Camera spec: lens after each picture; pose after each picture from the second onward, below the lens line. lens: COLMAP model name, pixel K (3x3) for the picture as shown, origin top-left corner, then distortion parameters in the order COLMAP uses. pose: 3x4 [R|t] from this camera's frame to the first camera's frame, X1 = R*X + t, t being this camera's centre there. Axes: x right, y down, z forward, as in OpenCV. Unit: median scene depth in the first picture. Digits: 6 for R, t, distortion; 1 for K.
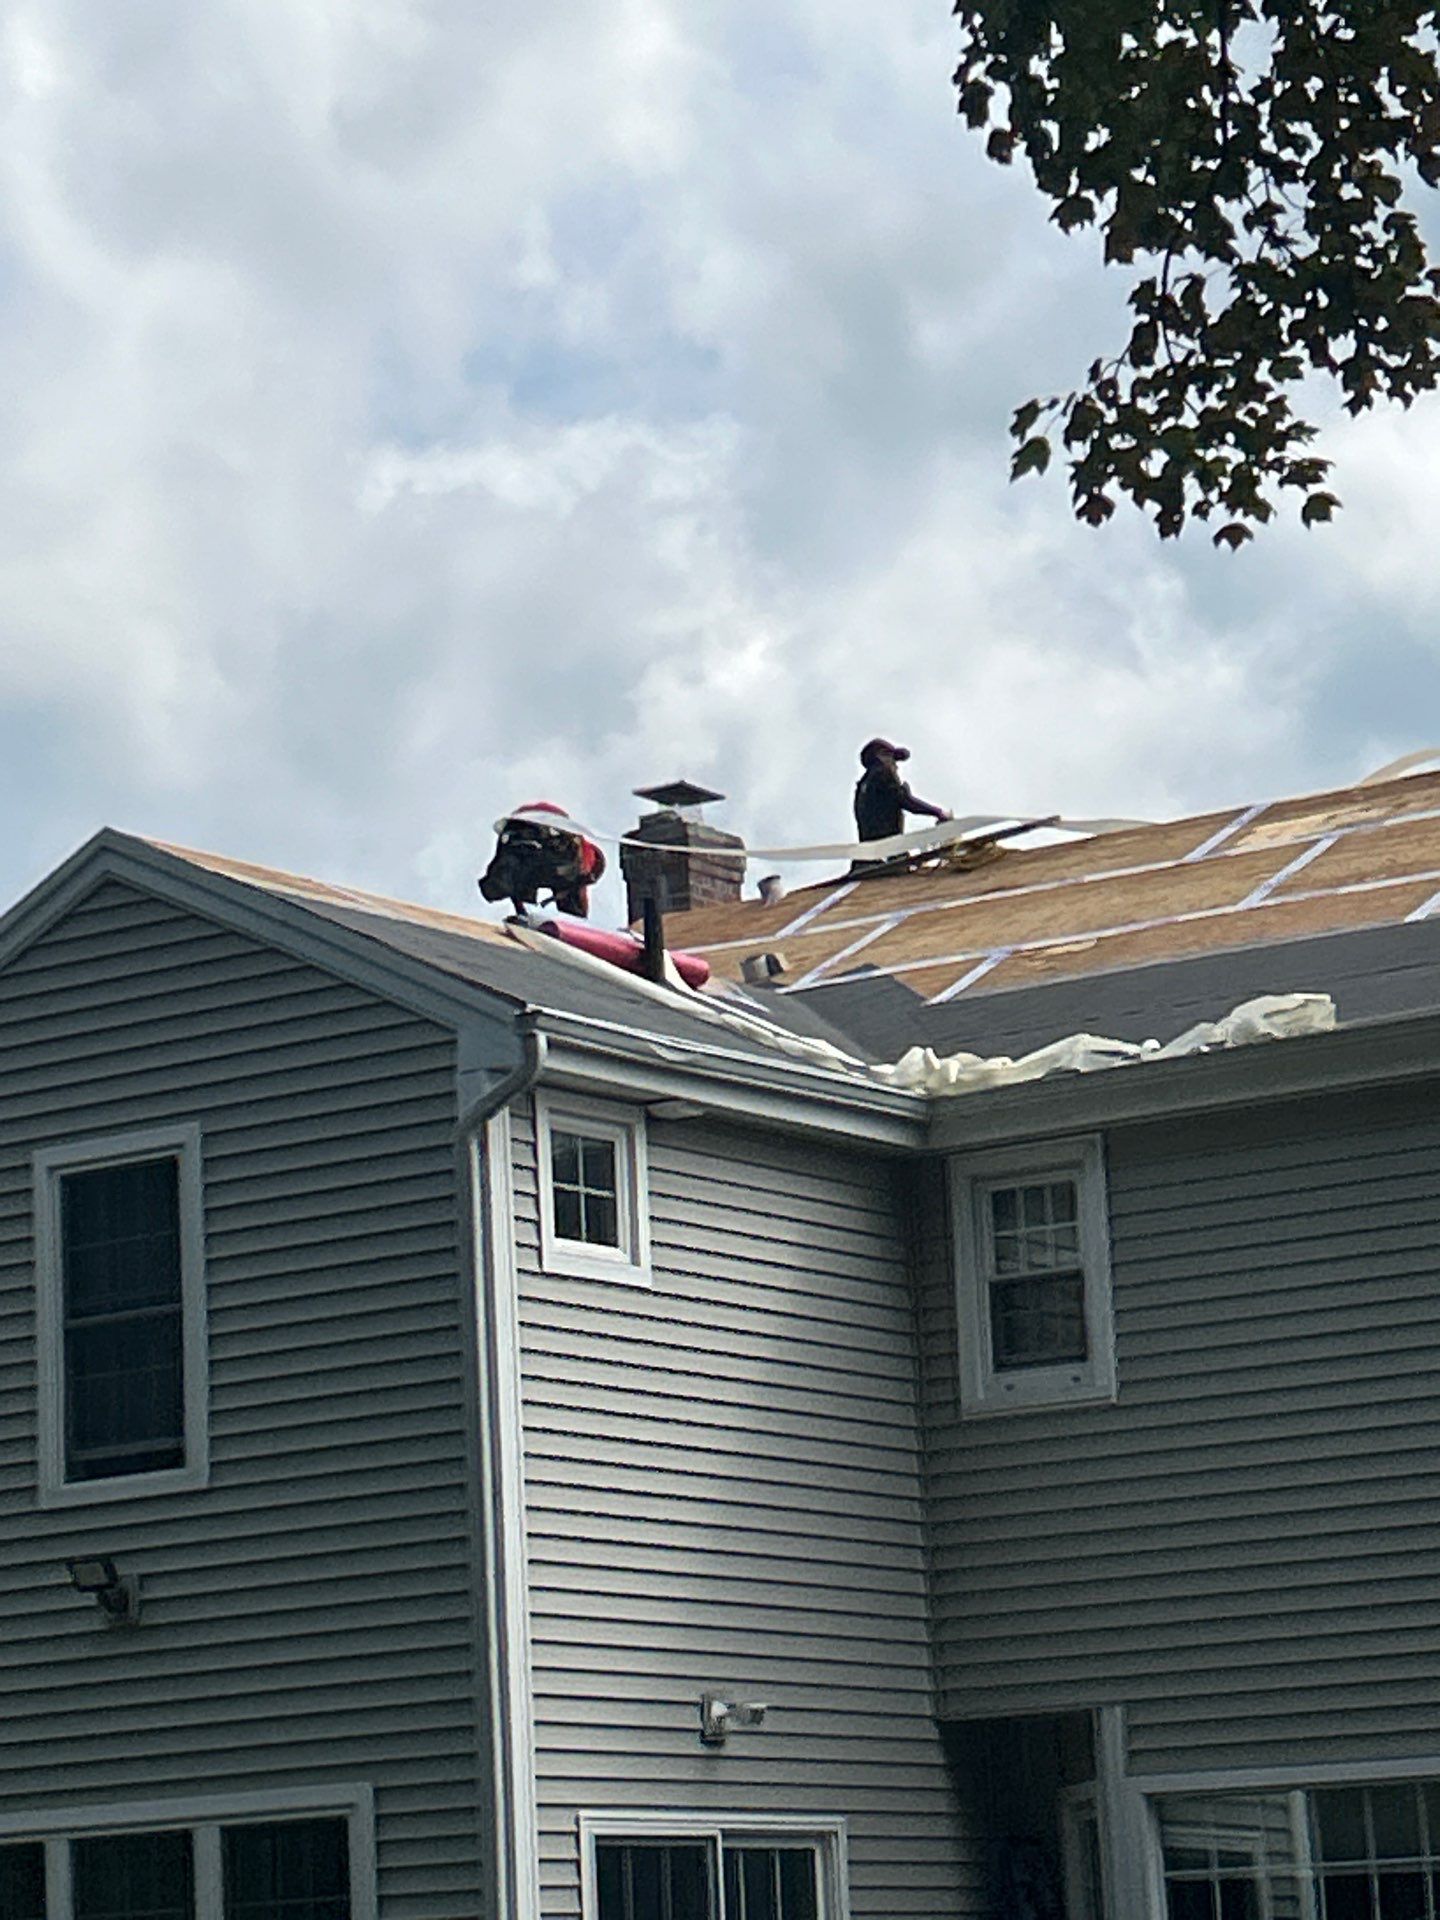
lens RADIAL K [[5133.9, 0, 720.0], [0, 5133.9, 960.0], [0, 0, 1]] dist [0.213242, -0.385382]
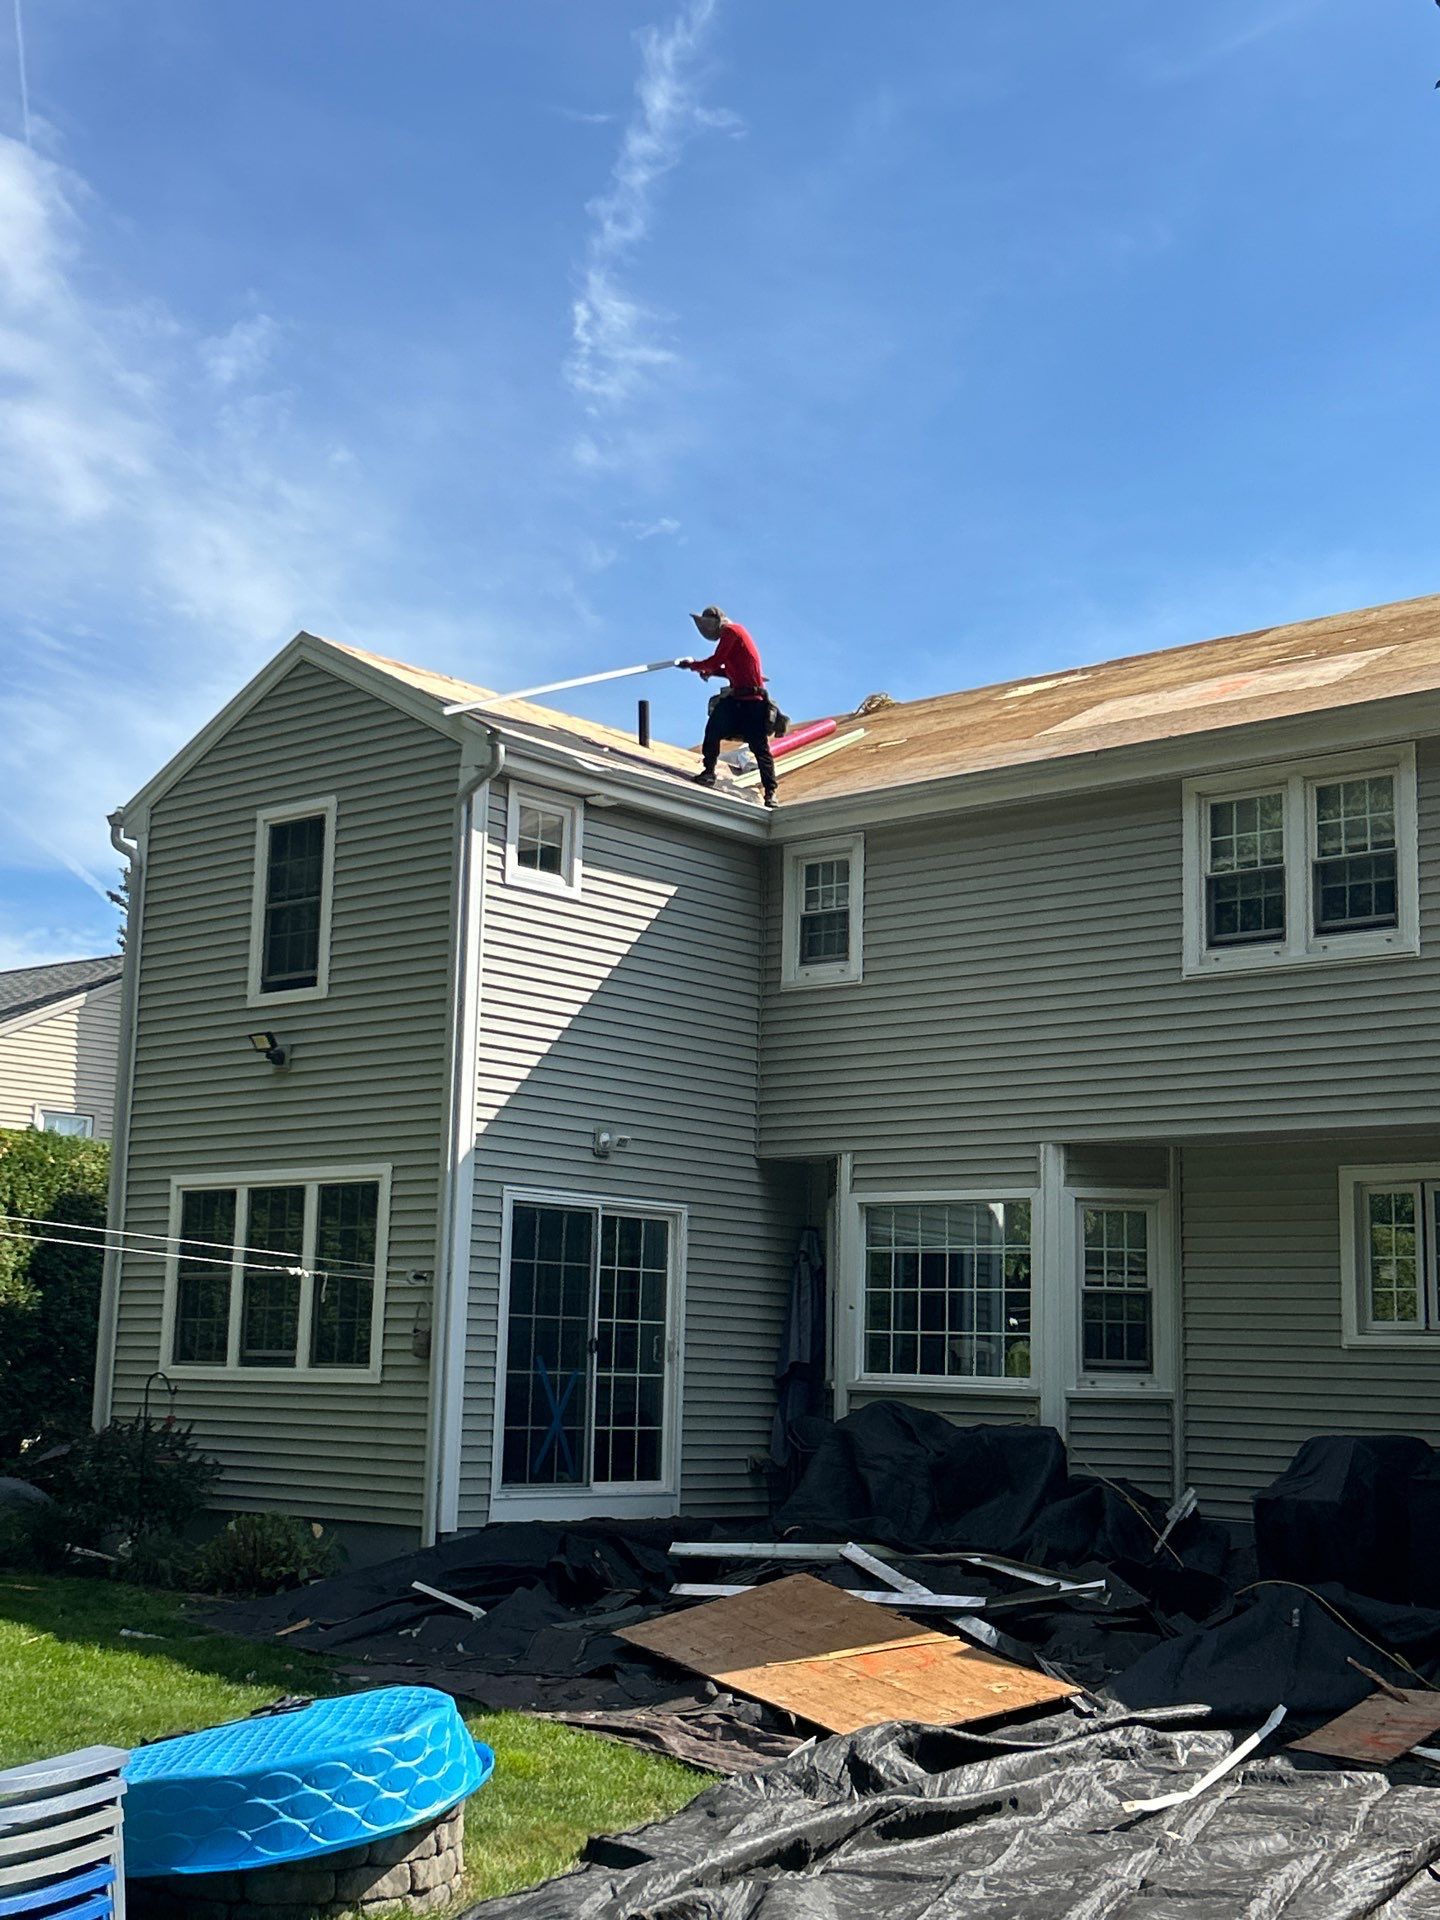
lens RADIAL K [[2456.9, 0, 685.3], [0, 2456.9, 965.1], [0, 0, 1]] dist [0.187692, -0.541465]
pose [[0.990374, 0.049436, -0.129287, 0.130163], [-0.043732, 0.997956, 0.046593, 0.044396], [0.131327, -0.040490, 0.990512, 0.164867]]
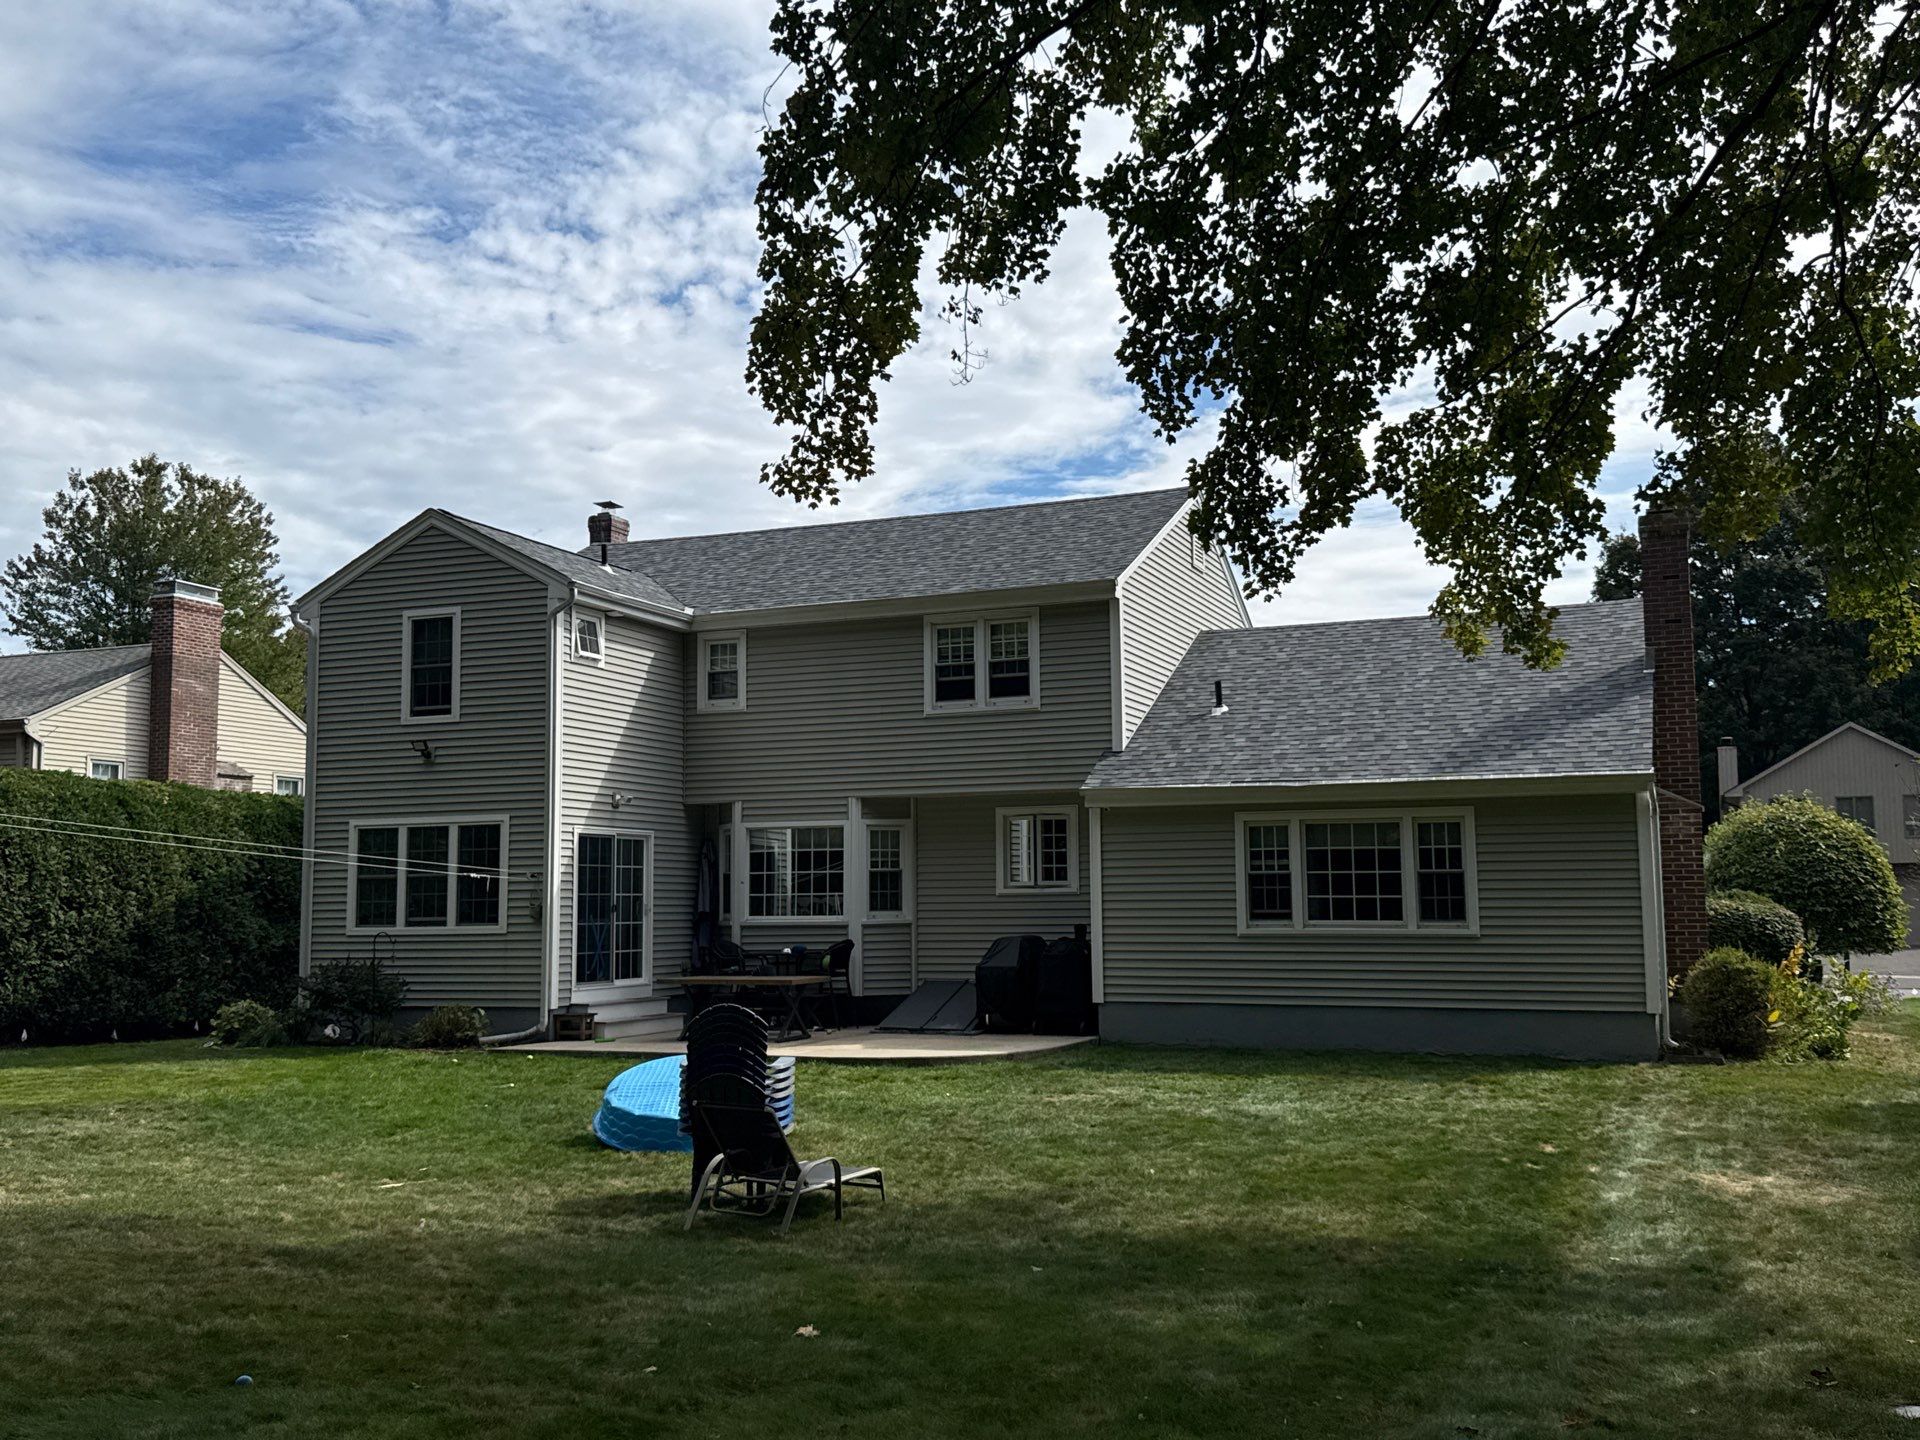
lens RADIAL K [[1749.9, 0, 960.0], [0, 1749.9, 720.0], [0, 0, 1]] dist [0.113968, -0.004285]
pose [[0.975528, 0.058034, 0.212076, -0.027404], [-0.078042, 0.993127, 0.087219, -0.017826], [-0.205557, -0.101636, 0.973353, -0.126778]]
